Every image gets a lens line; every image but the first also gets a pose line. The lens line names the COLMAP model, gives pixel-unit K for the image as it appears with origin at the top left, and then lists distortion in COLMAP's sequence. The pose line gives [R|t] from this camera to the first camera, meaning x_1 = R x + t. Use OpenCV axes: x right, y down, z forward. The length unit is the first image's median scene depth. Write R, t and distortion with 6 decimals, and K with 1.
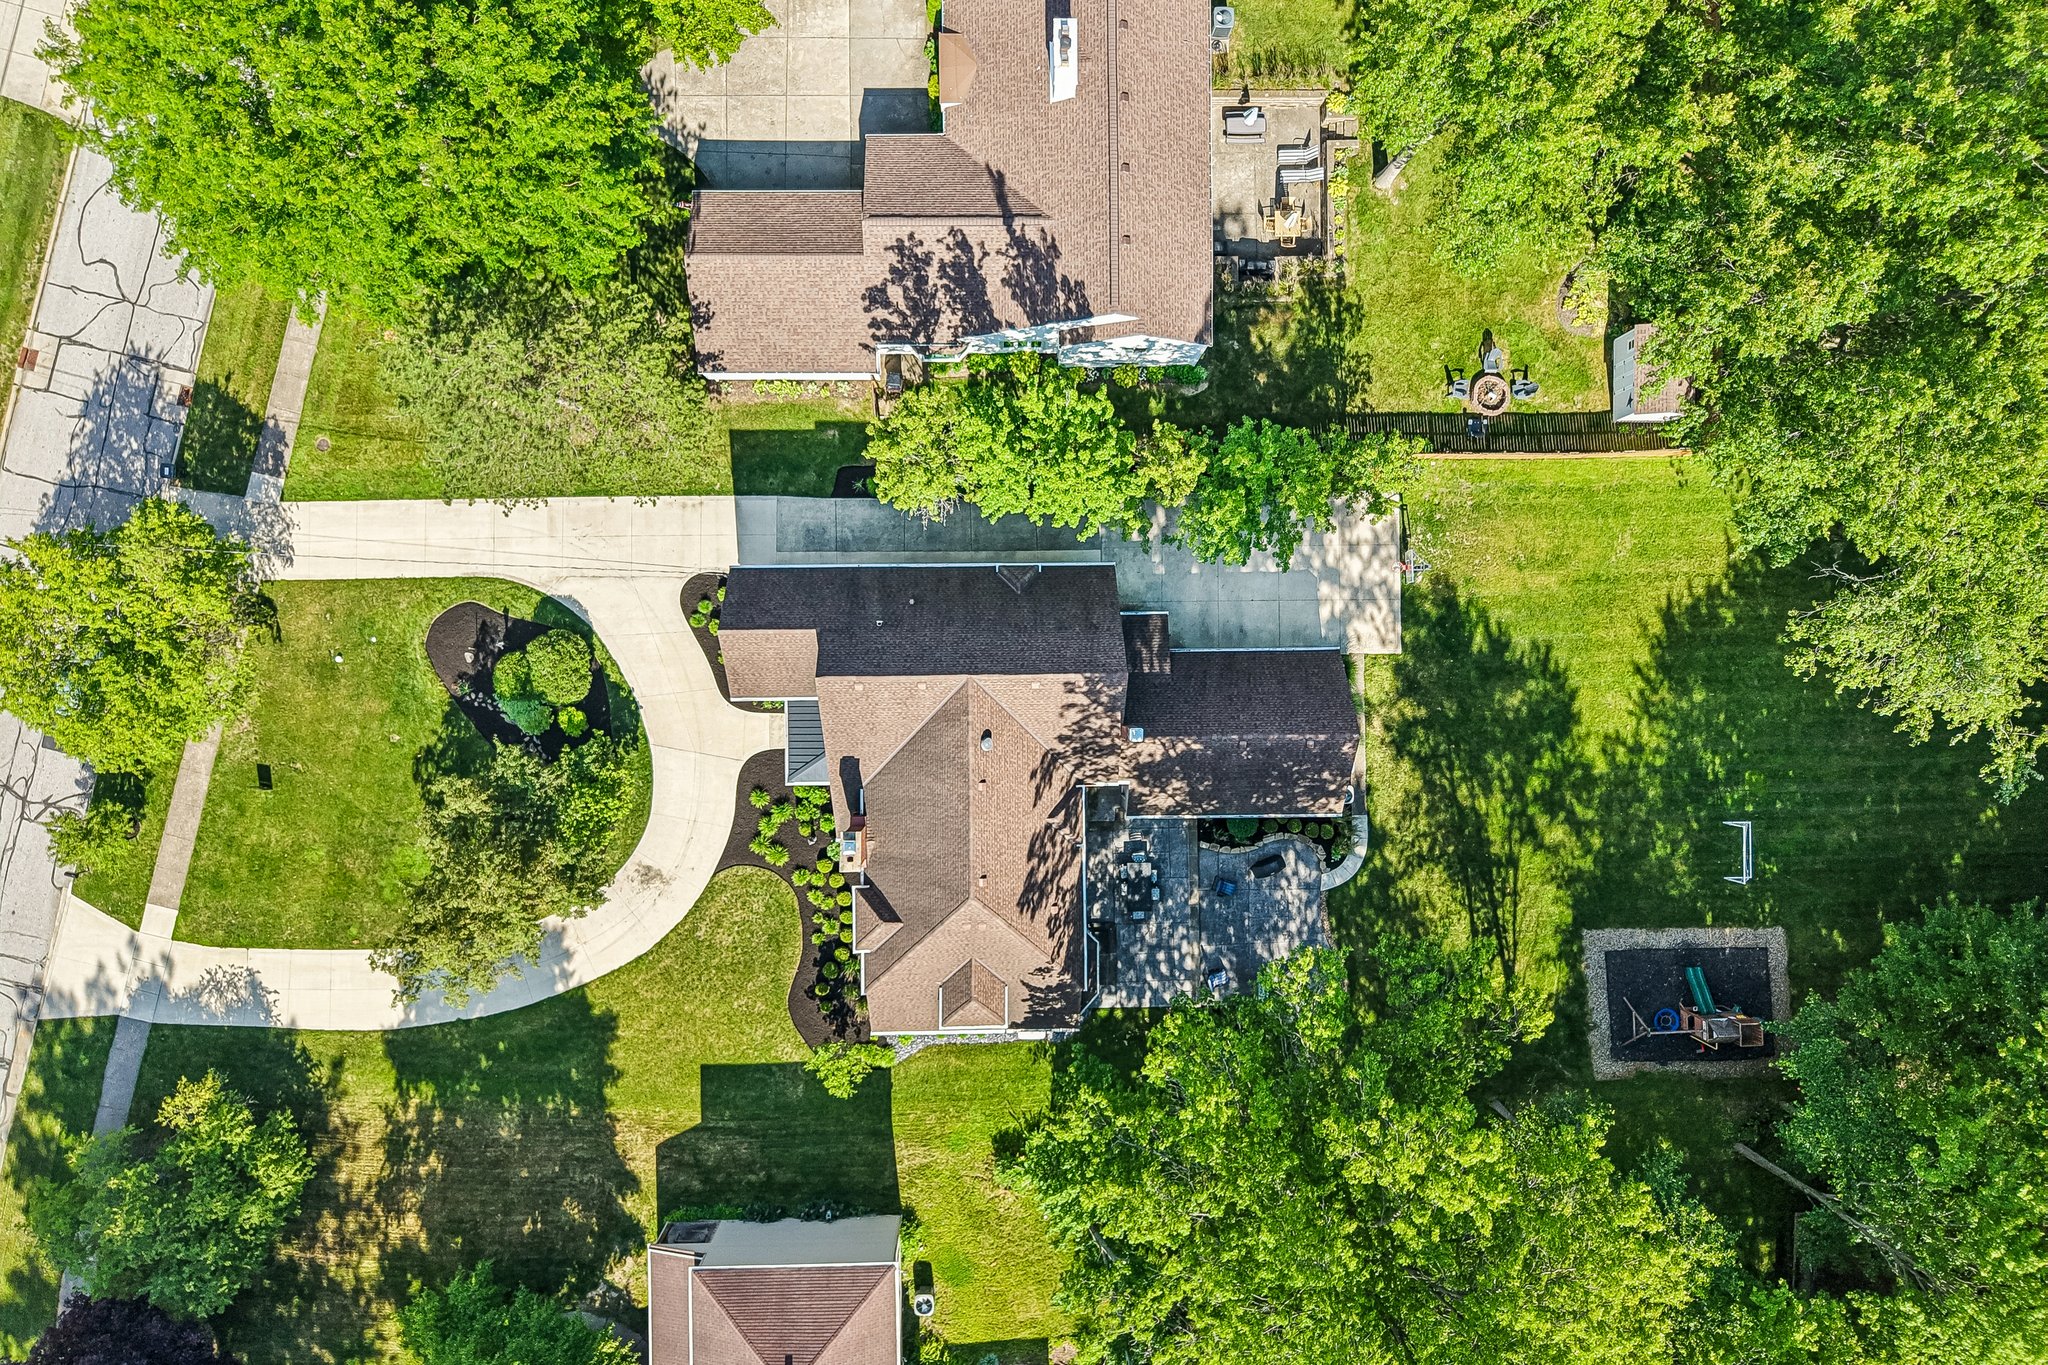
lens RADIAL K [[1375.6, 0, 1037.9], [0, 1375.6, 683.4], [0, 0, 1]] dist [0.000151, -0.002333]
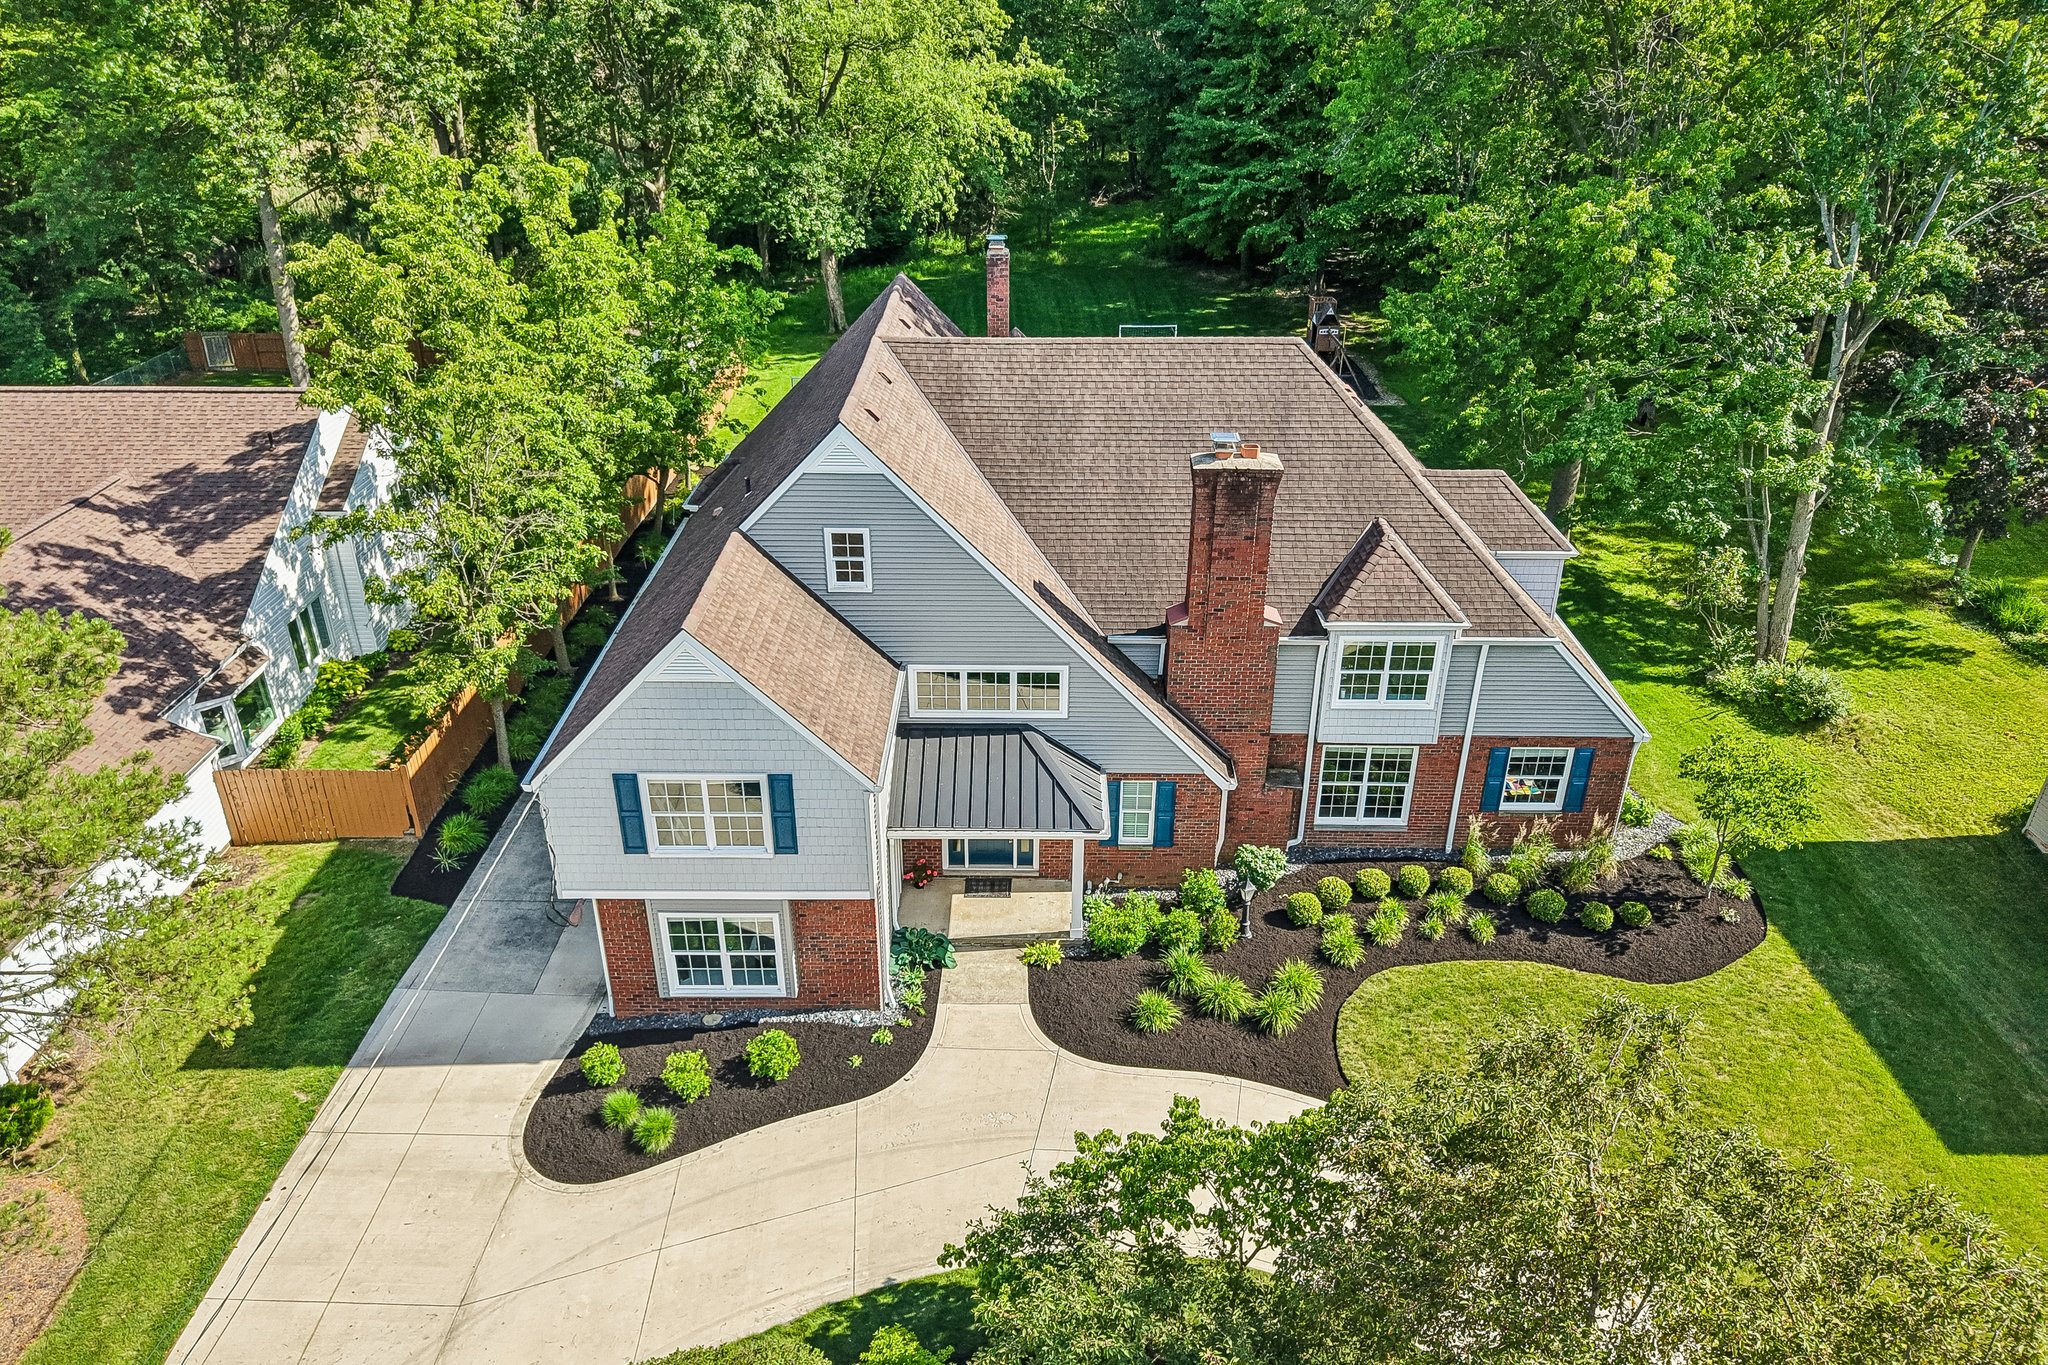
lens RADIAL K [[1390.1, 0, 1016.0], [0, 1390.1, 675.9], [0, 0, 1]] dist [0.003018, -0.000293]
pose [[0.022337, -0.473625, 0.880443, -0.498862], [0.999617, -0.003794, -0.027401, 0.055820], [0.016318, 0.880718, 0.473359, 0.728354]]
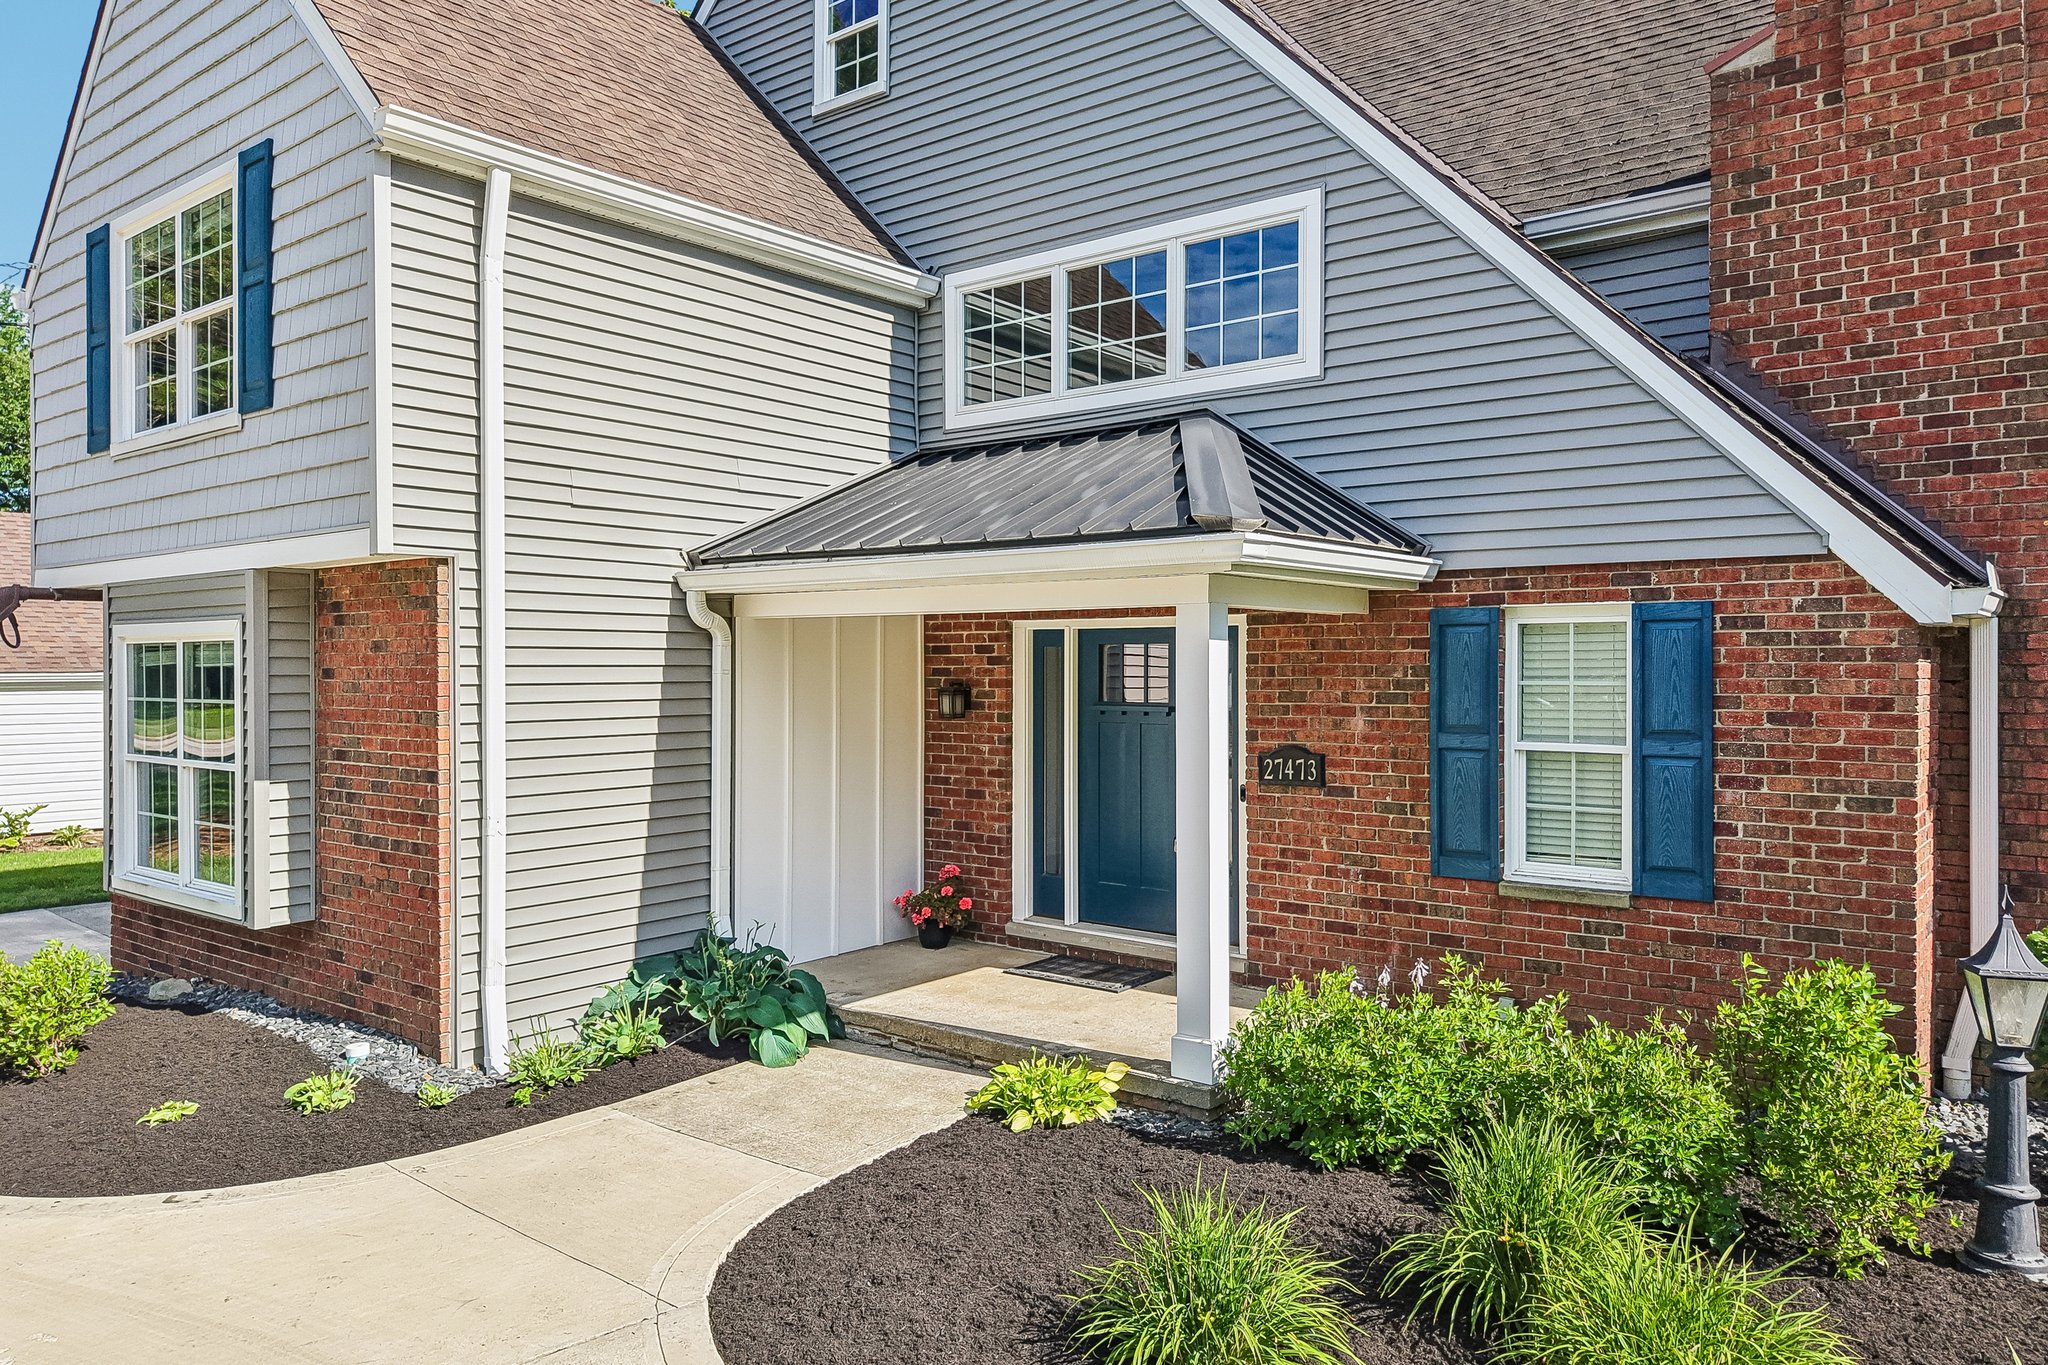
lens RADIAL K [[1390.1, 0, 1016.0], [0, 1390.1, 675.9], [0, 0, 1]] dist [0.003018, -0.000293]
pose [[0.628177, -0.018034, 0.777861, -0.261403], [0.777802, -0.011694, -0.628401, 0.120077], [0.020428, 0.999769, 0.006681, 0.962639]]
